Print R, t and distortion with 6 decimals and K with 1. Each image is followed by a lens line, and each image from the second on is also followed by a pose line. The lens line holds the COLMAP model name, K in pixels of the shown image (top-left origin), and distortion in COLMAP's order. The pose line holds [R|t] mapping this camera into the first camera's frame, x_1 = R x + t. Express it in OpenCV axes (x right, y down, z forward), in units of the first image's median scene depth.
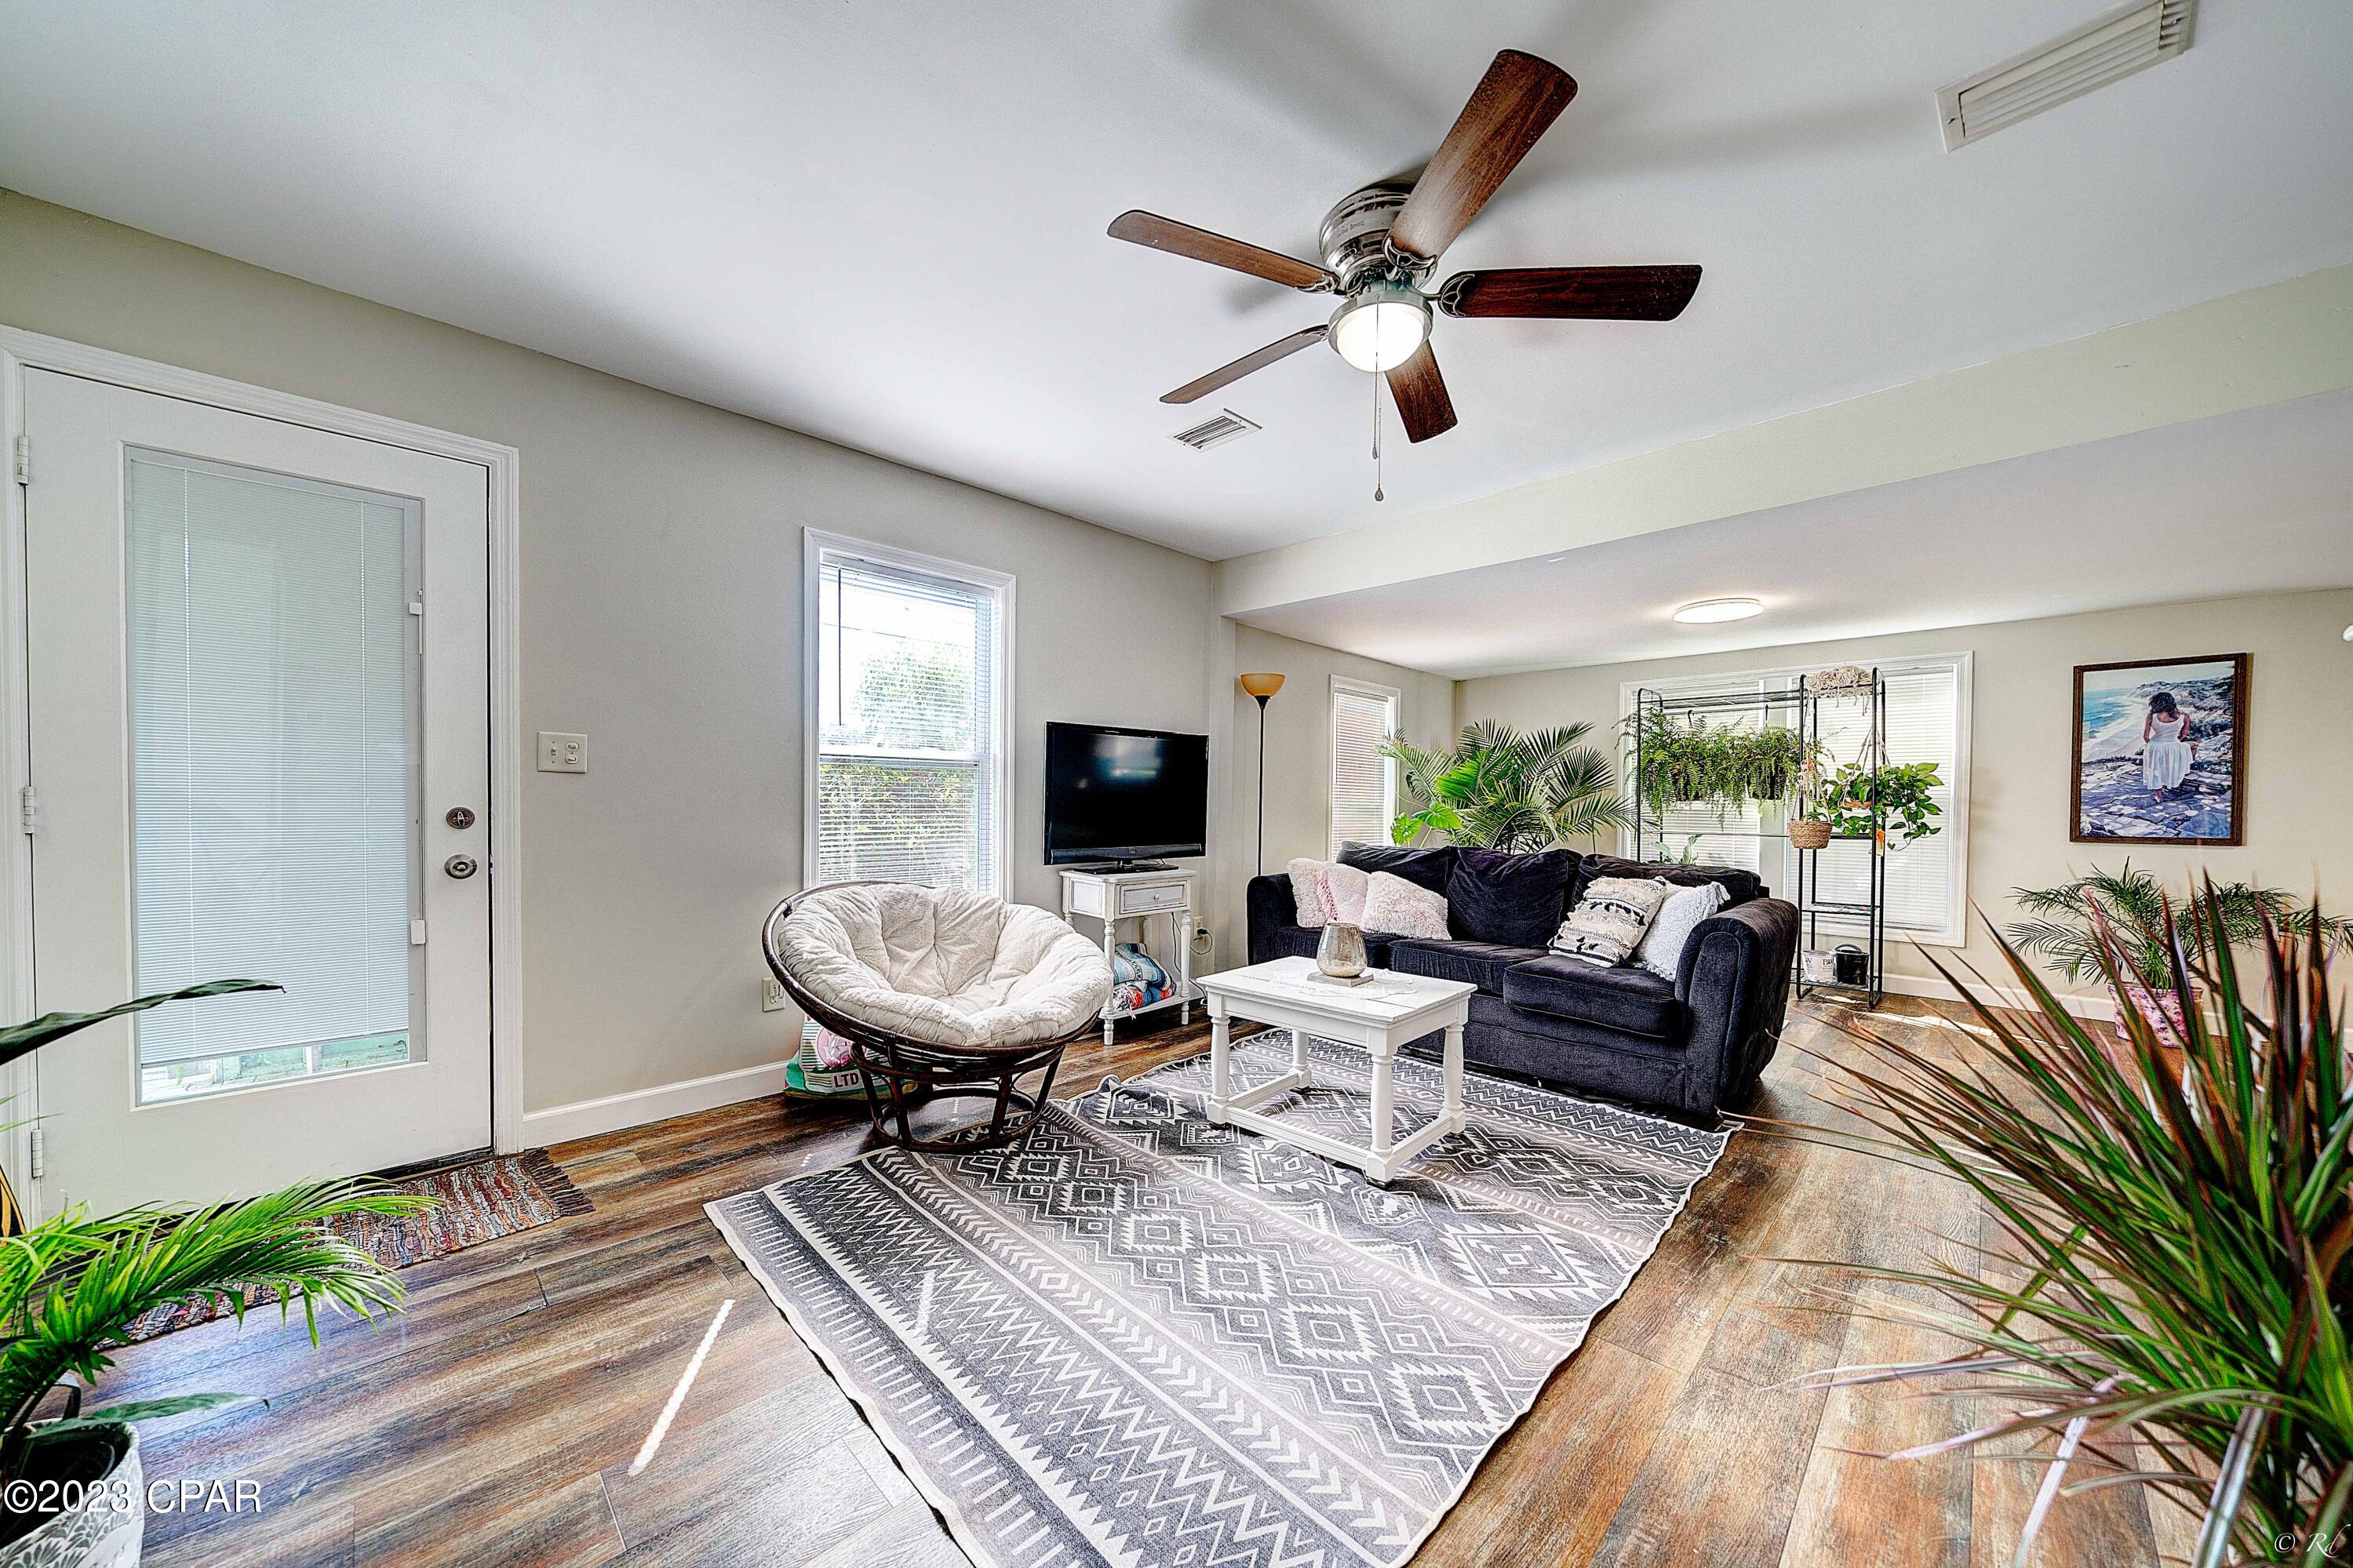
lens RADIAL K [[814.4, 0, 1182.9], [0, 814.4, 814.7], [0, 0, 1]] dist [-0.007292, -0.000103]
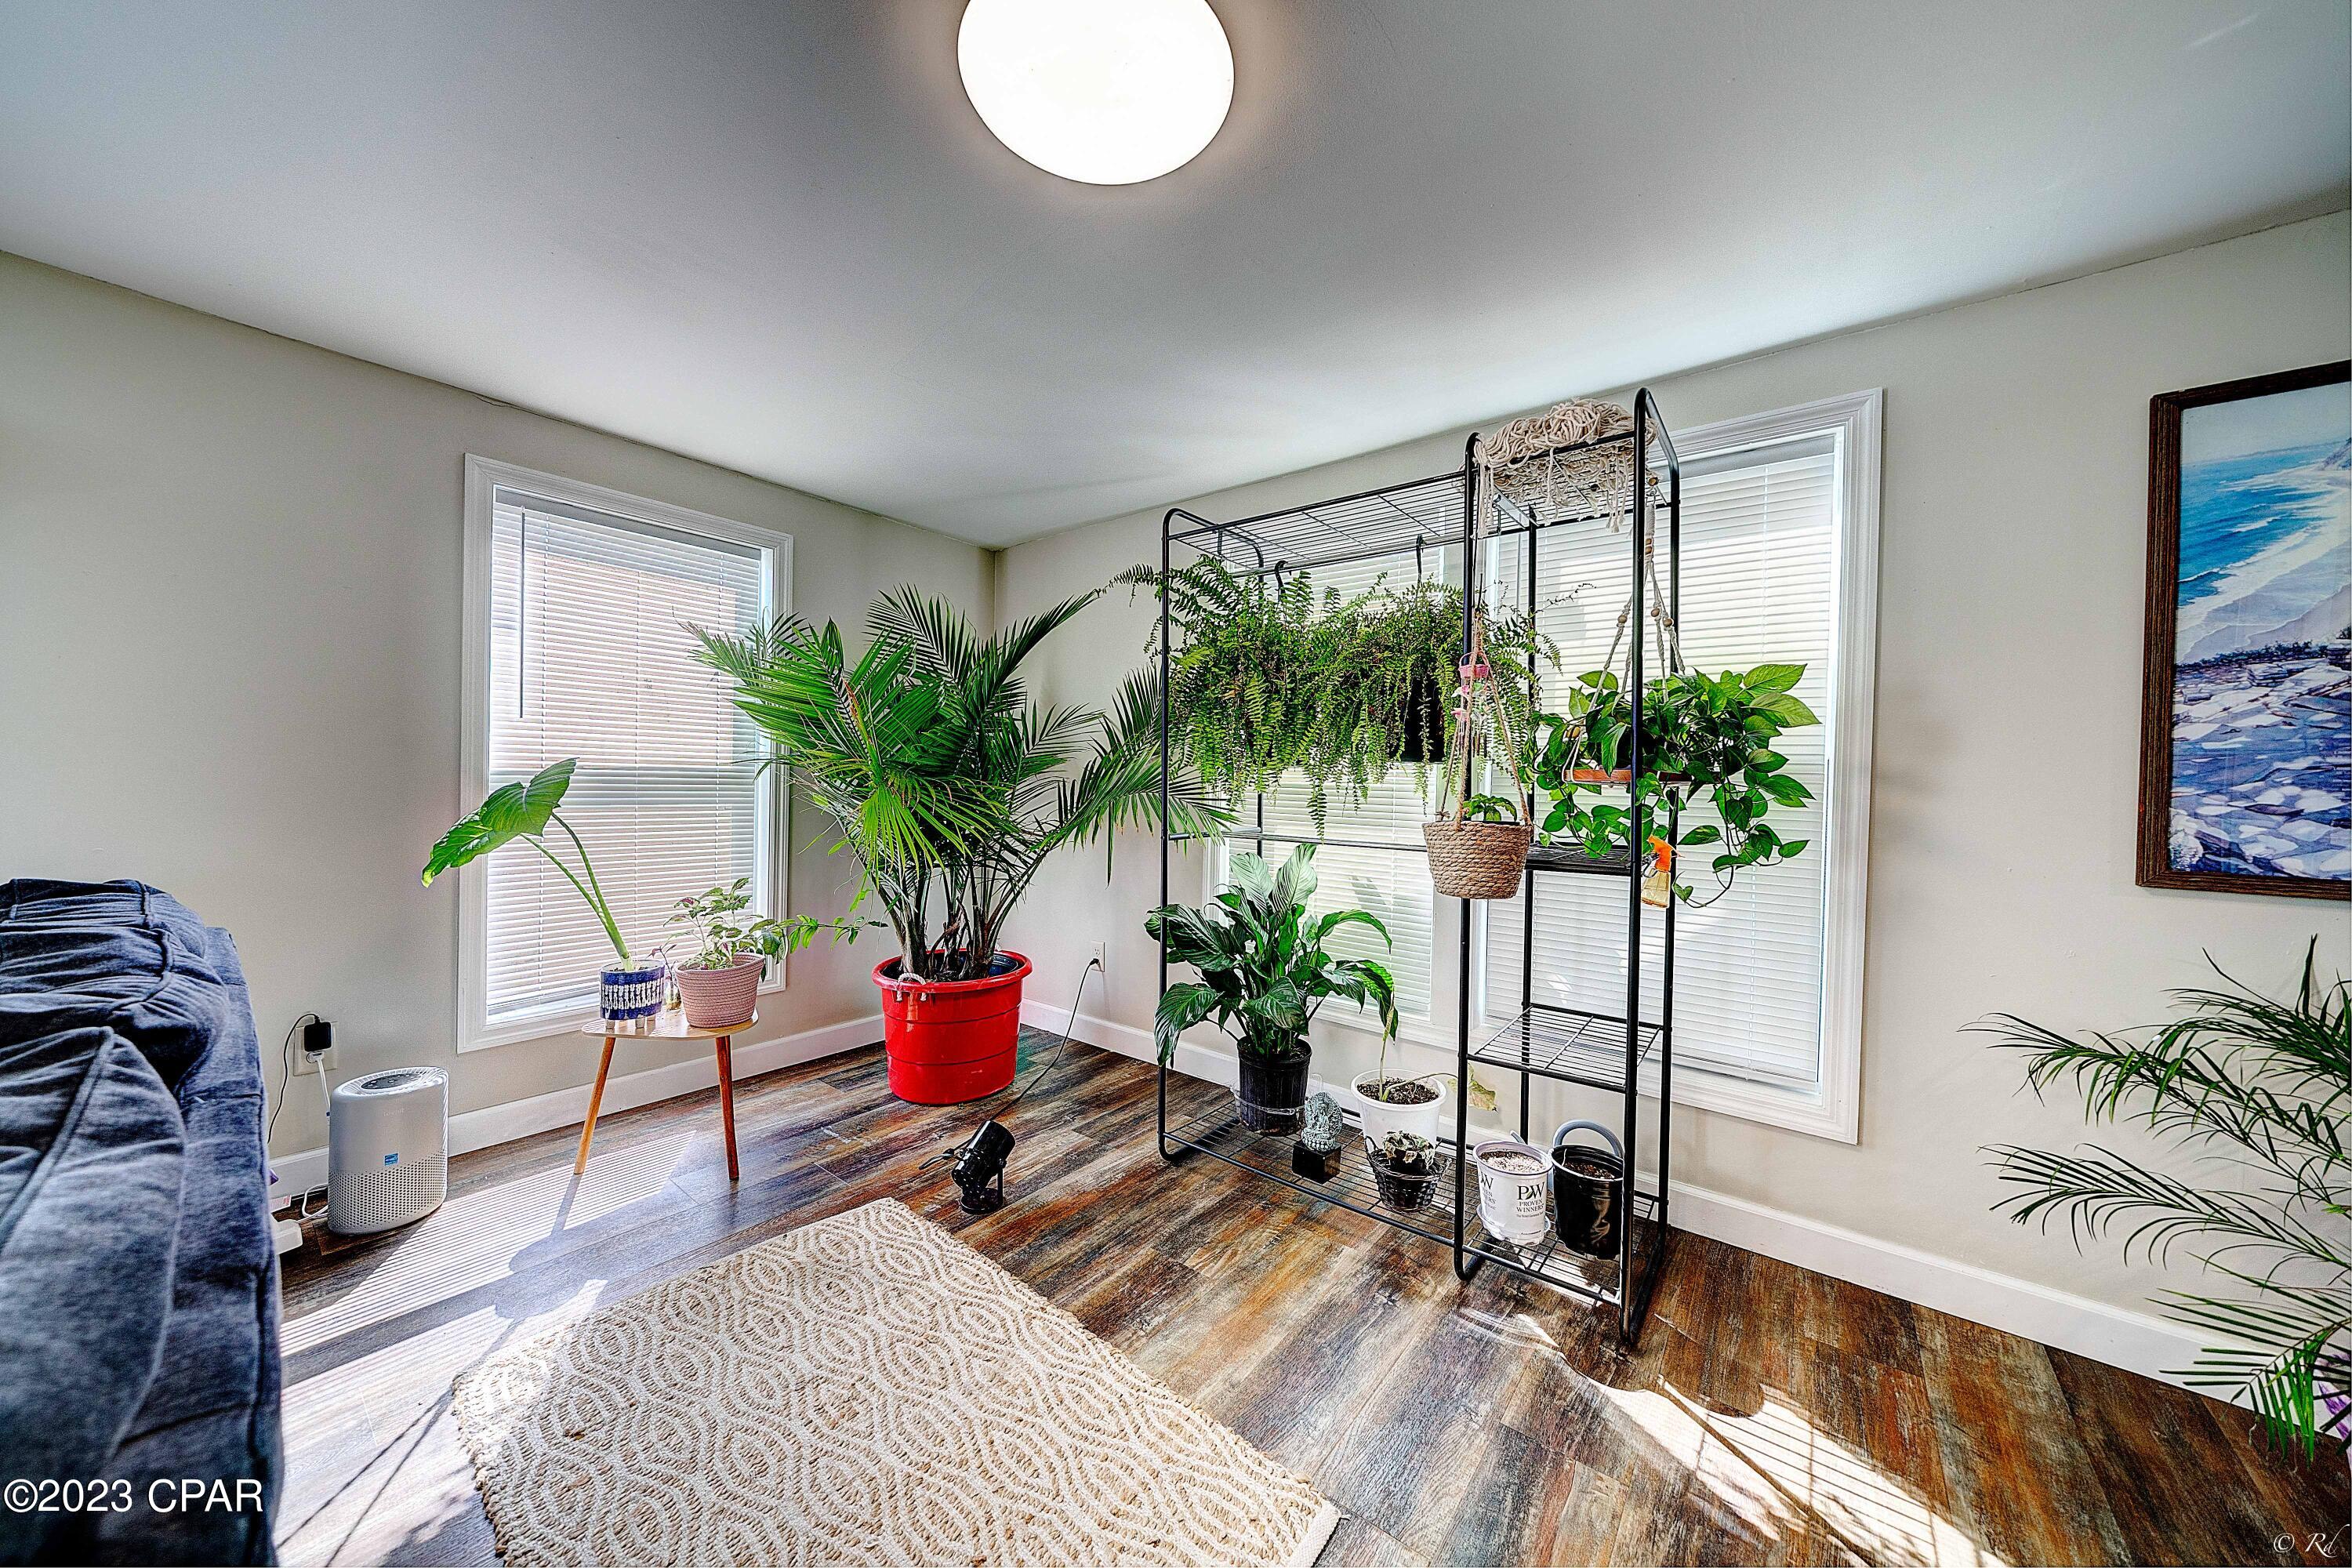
lens RADIAL K [[790.2, 0, 1180.2], [0, 790.2, 781.3], [0, 0, 1]] dist [-0.004914, -0.000061]
pose [[0.993359, 0.011888, 0.114439, 0.634228], [-0.011357, 0.999922, -0.005290, -0.006383], [-0.114493, 0.003956, 0.993416, 0.701661]]
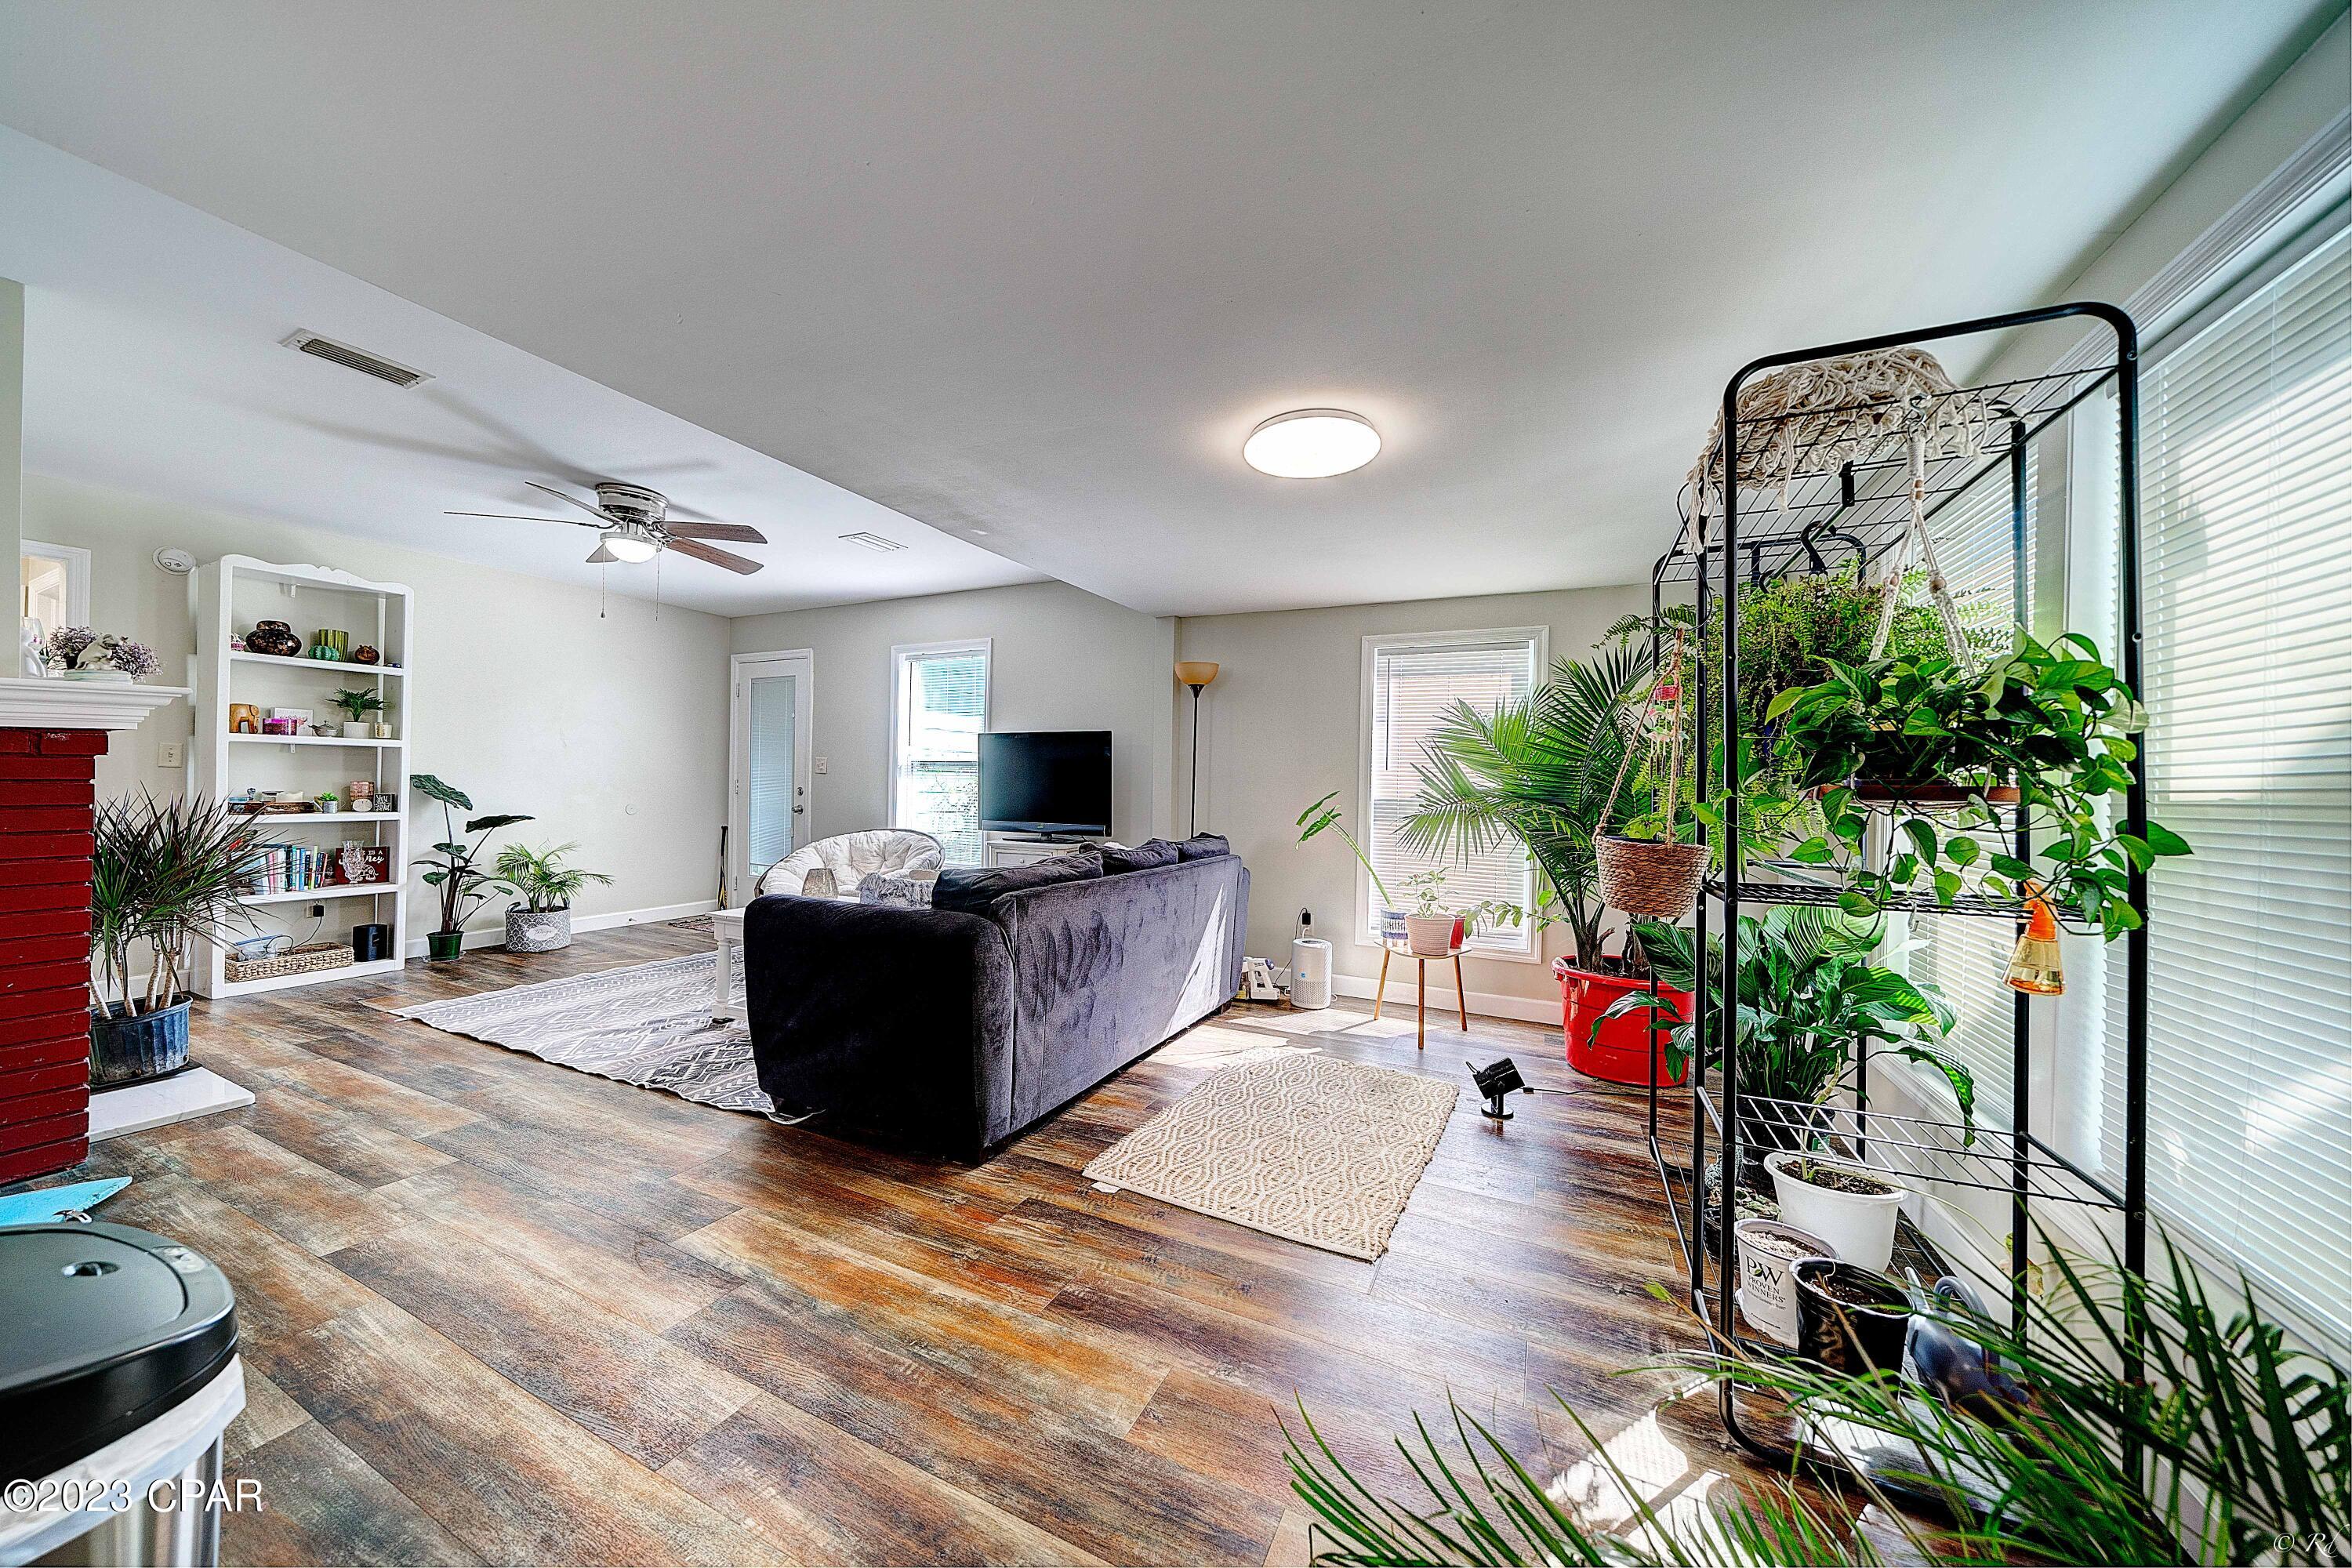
lens RADIAL K [[790.2, 0, 1180.2], [0, 790.2, 781.3], [0, 0, 1]] dist [-0.004914, -0.000061]
pose [[0.343972, -0.010485, -0.938921, 1.106178], [-0.029074, 0.999339, -0.021811, -0.004698], [0.938530, 0.034801, 0.343440, 0.709684]]
